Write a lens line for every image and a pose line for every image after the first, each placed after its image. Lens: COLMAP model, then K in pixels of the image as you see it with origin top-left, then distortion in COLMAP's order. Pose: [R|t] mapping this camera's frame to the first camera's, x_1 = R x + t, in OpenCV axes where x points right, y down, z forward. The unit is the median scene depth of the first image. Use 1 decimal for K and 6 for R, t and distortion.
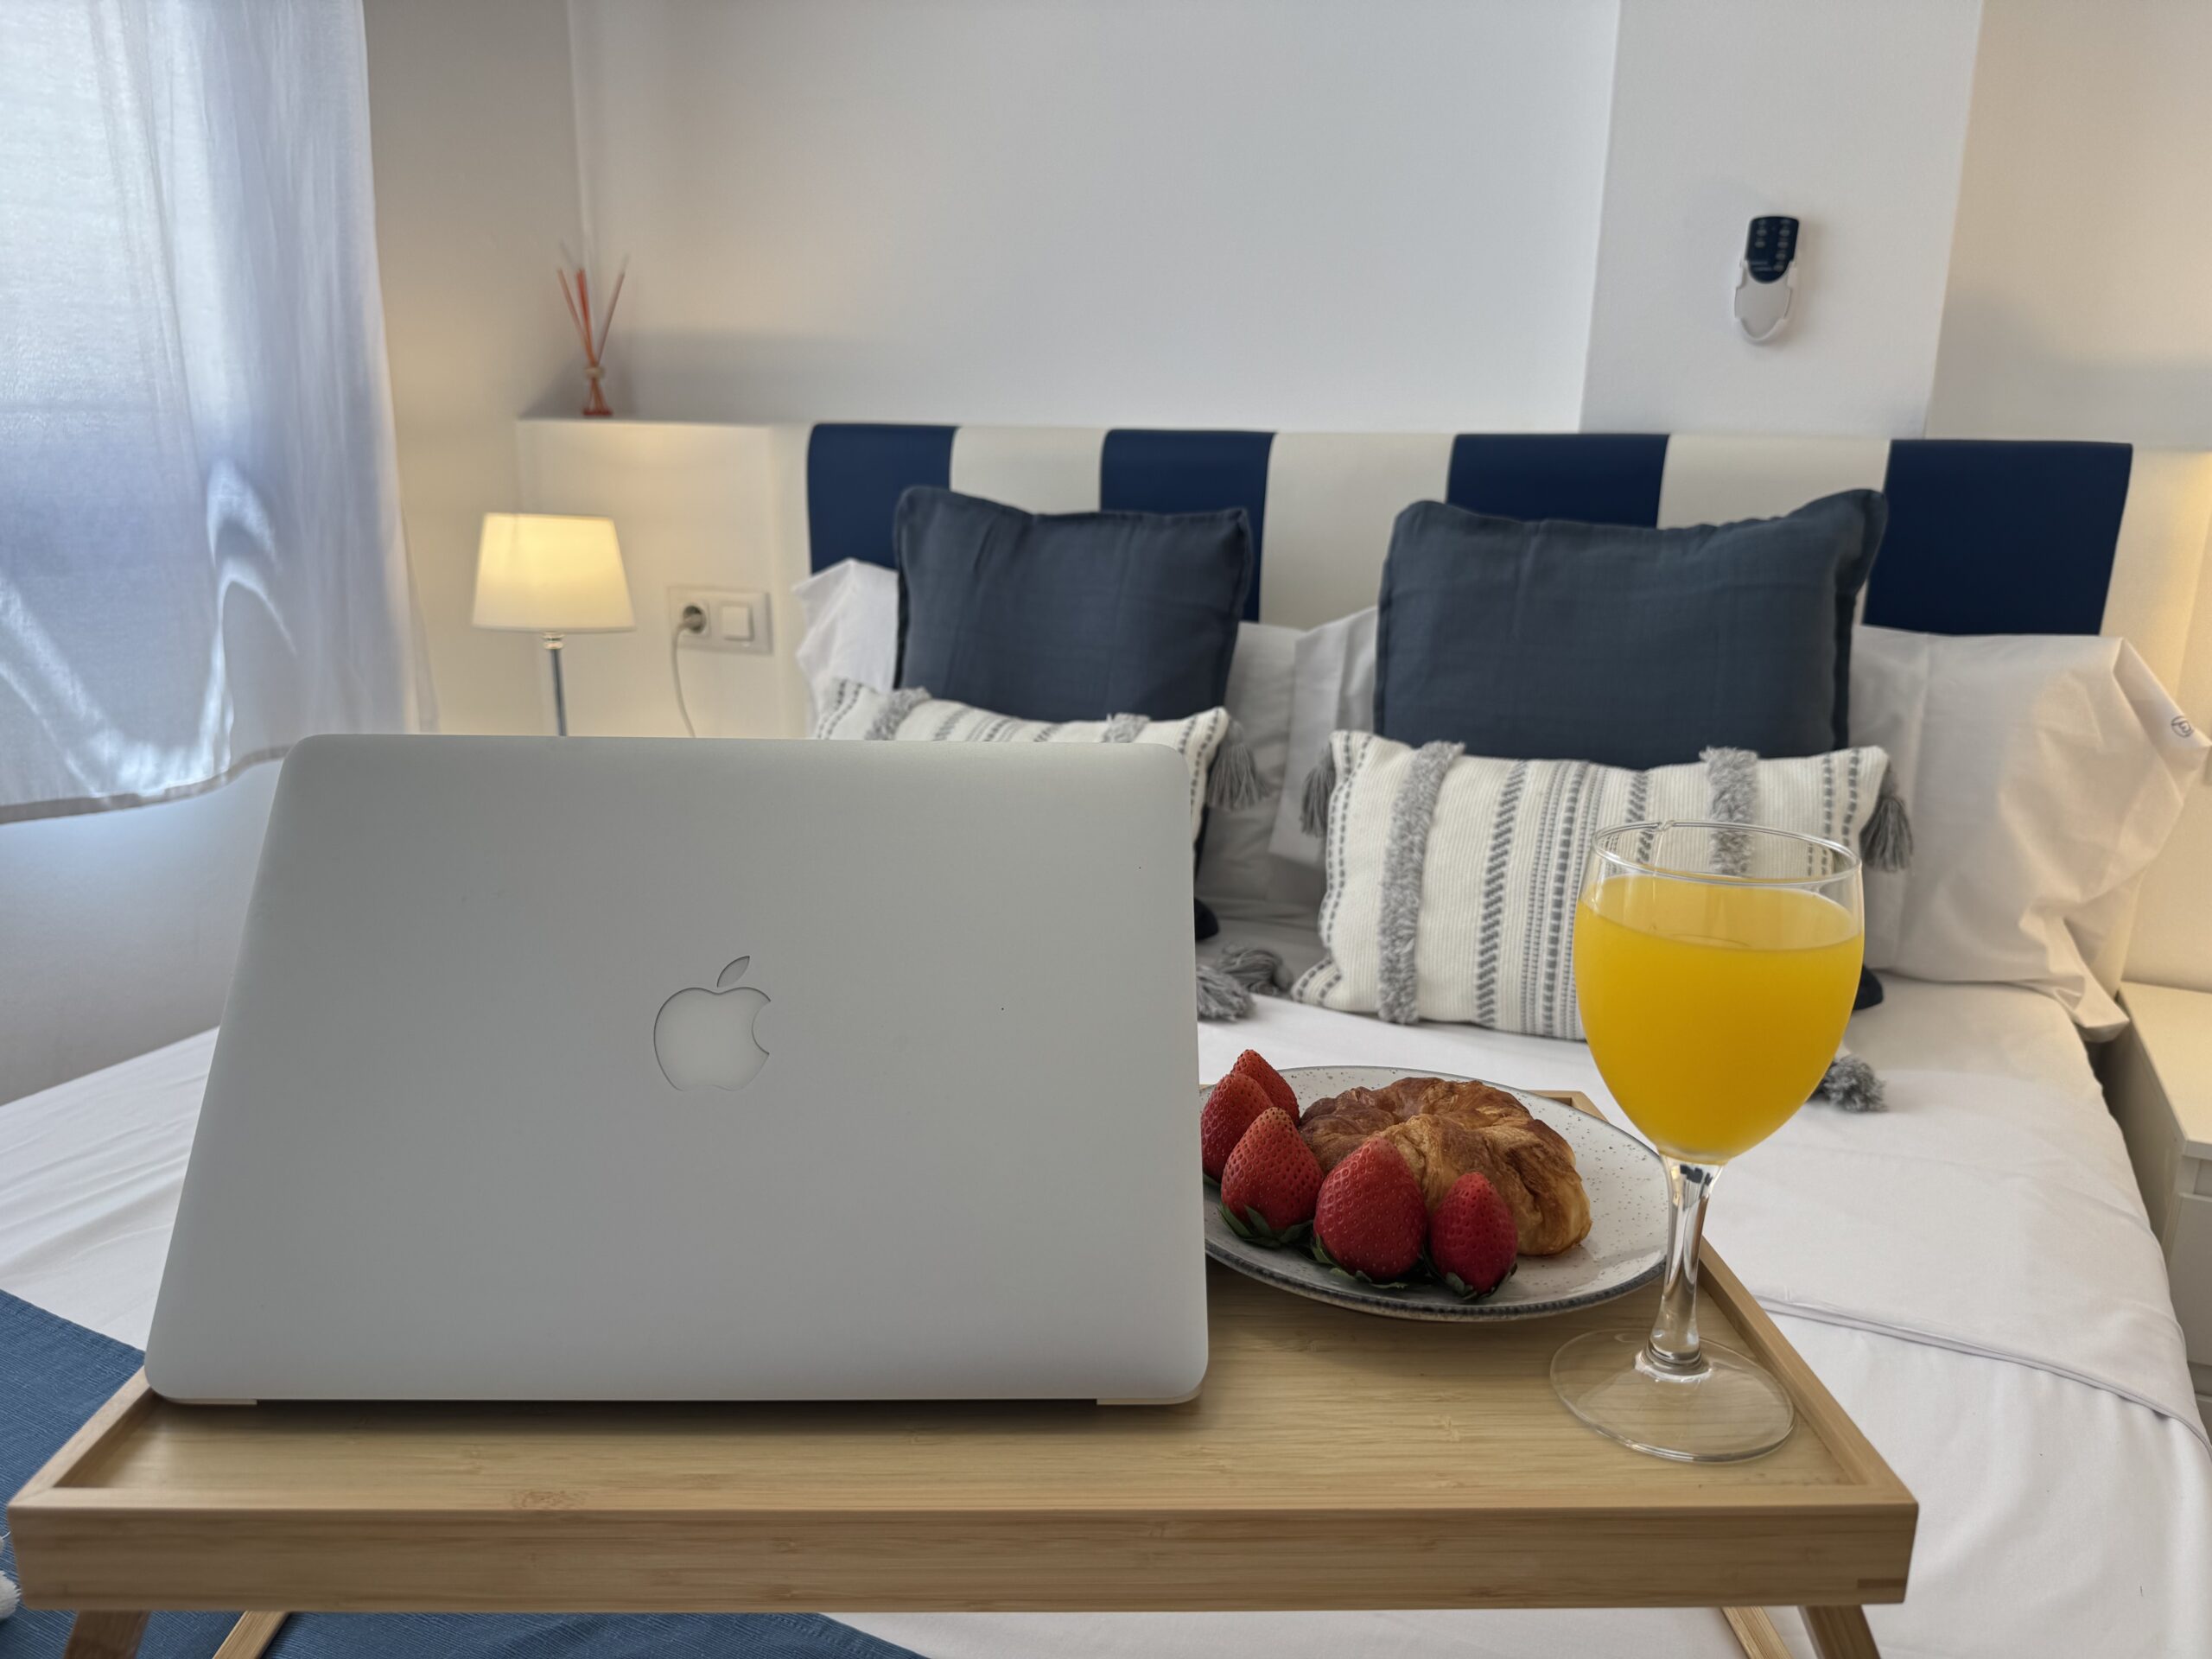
lens RADIAL K [[1573.4, 0, 1106.0], [0, 1573.4, 829.5], [0, 0, 1]] dist [0.123437, -0.218614]
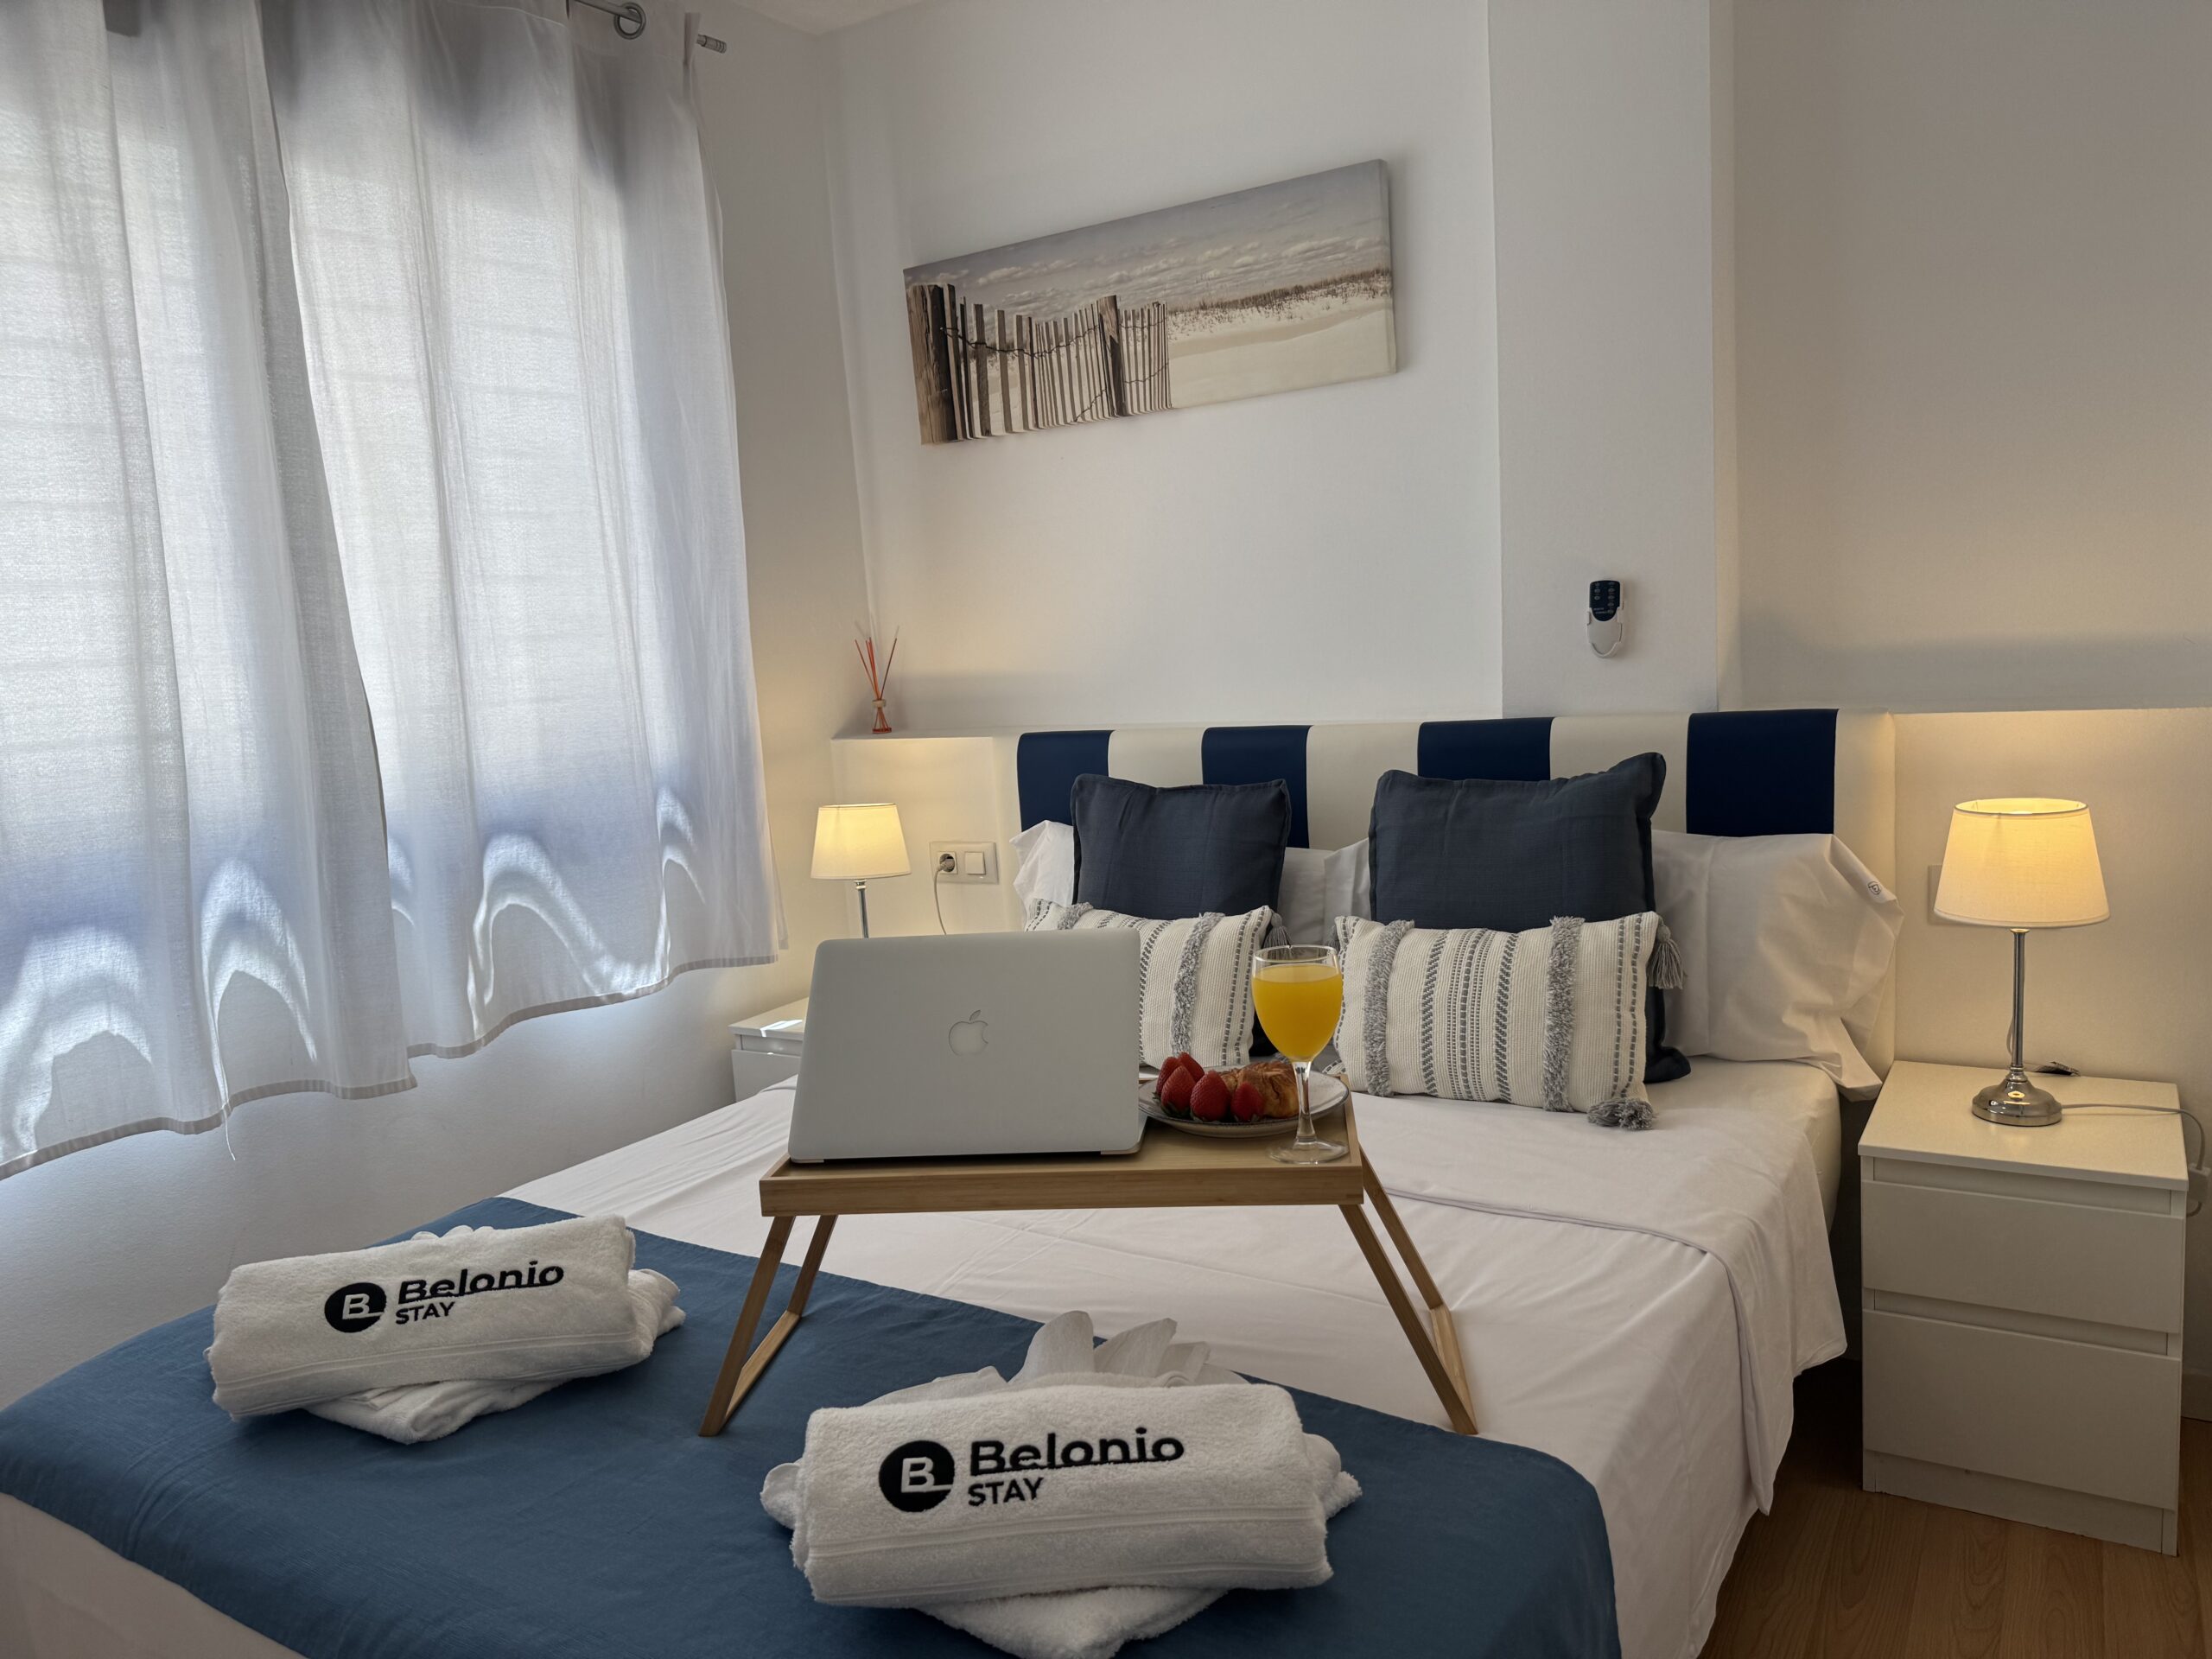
lens RADIAL K [[1573.4, 0, 1106.0], [0, 1573.4, 829.5], [0, 0, 1]] dist [0.123437, -0.218614]
pose [[0.987650, -0.059495, -0.144942, 0.140448], [0.040896, 0.990920, -0.128082, 0.042937], [0.151246, 0.120573, 0.981115, -0.585096]]
